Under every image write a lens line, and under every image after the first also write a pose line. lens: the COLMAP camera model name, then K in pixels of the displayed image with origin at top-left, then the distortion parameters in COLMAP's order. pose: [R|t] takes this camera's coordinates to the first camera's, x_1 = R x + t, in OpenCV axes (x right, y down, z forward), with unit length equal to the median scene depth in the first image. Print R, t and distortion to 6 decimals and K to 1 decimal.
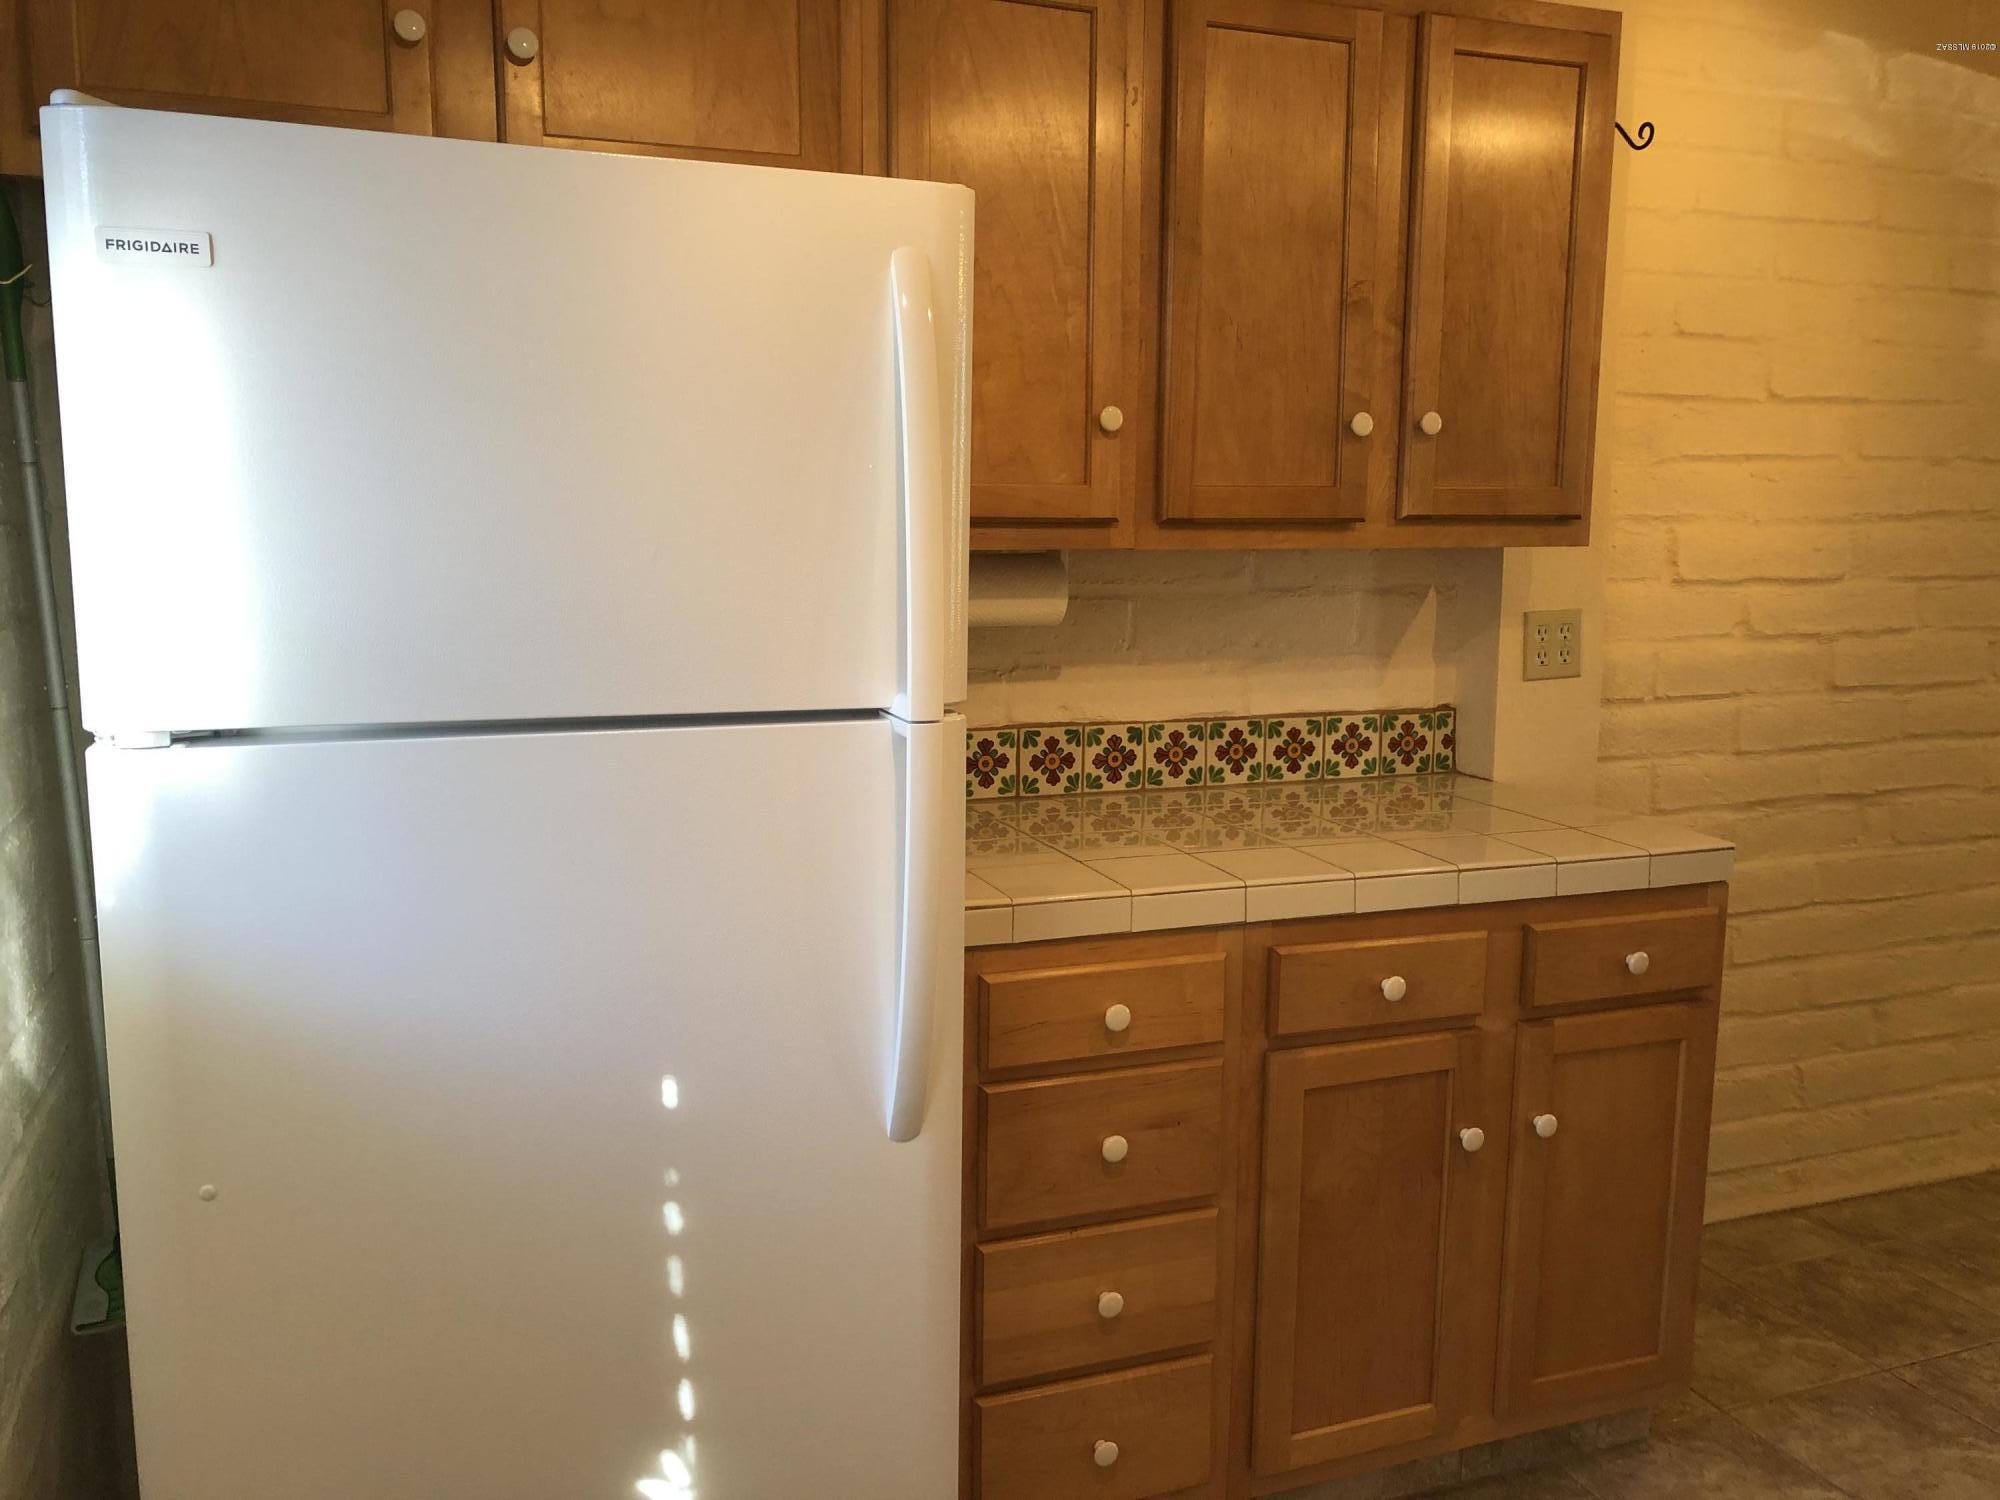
lens RADIAL K [[1633.9, 0, 969.5], [0, 1633.9, 743.3], [0, 0, 1]] dist [0.127777, -0.204852]
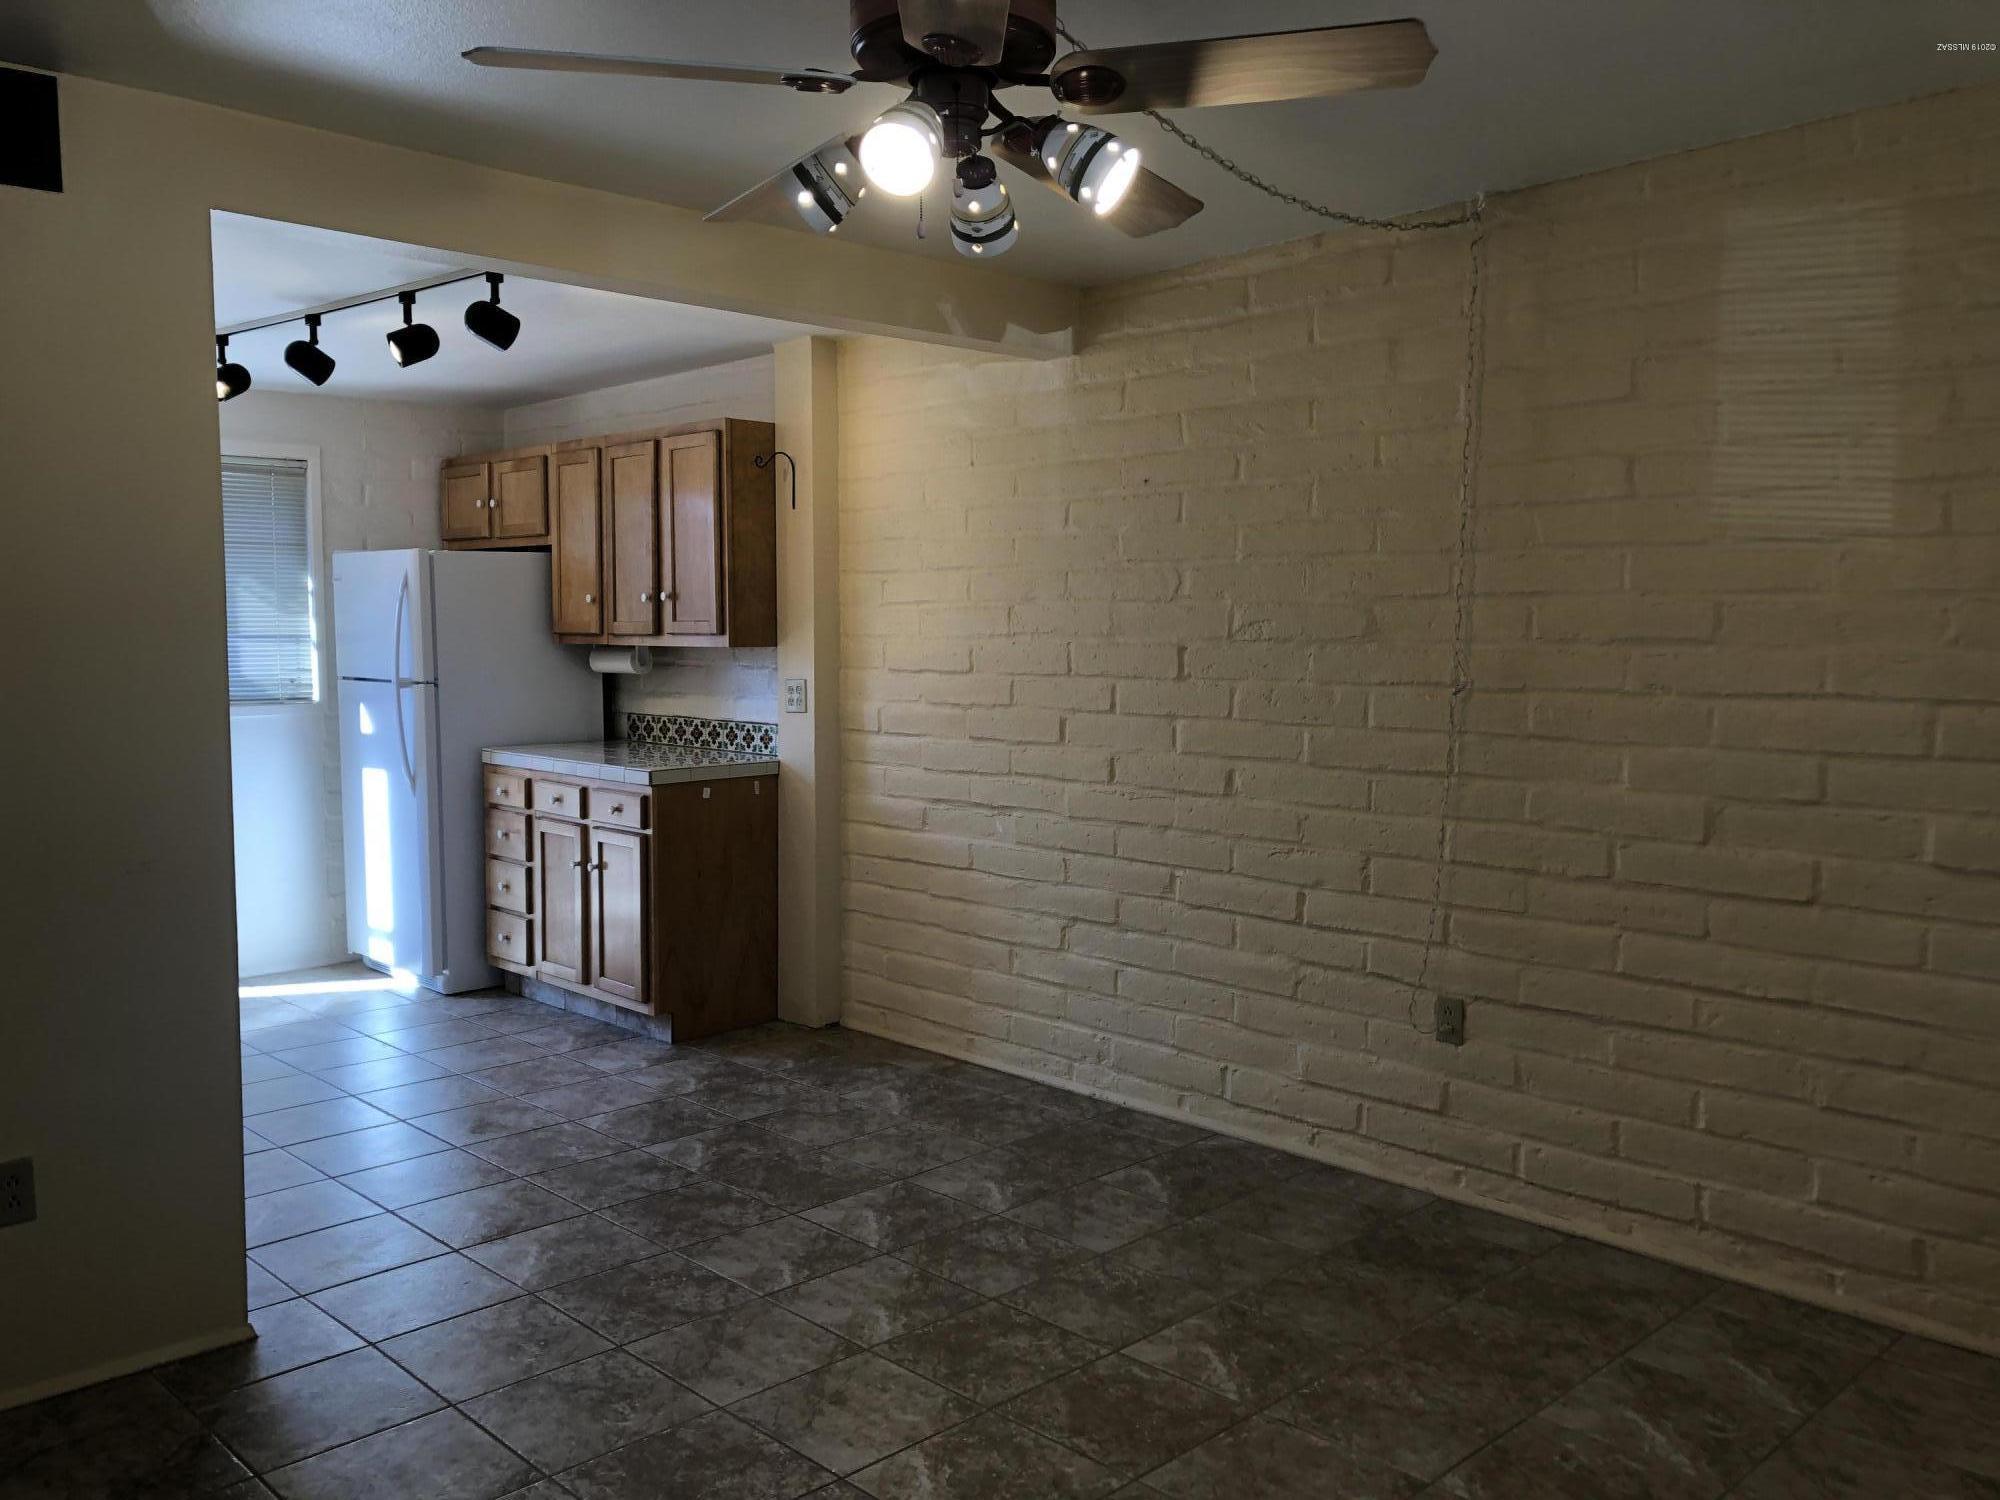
lens RADIAL K [[1633.9, 0, 969.5], [0, 1633.9, 743.3], [0, 0, 1]] dist [0.127777, -0.204852]
pose [[0.411841, 0.057653, -0.909430, 2.102377], [-0.145842, 0.989302, -0.003329, -0.022626], [0.899509, 0.134005, 0.415844, 0.330898]]
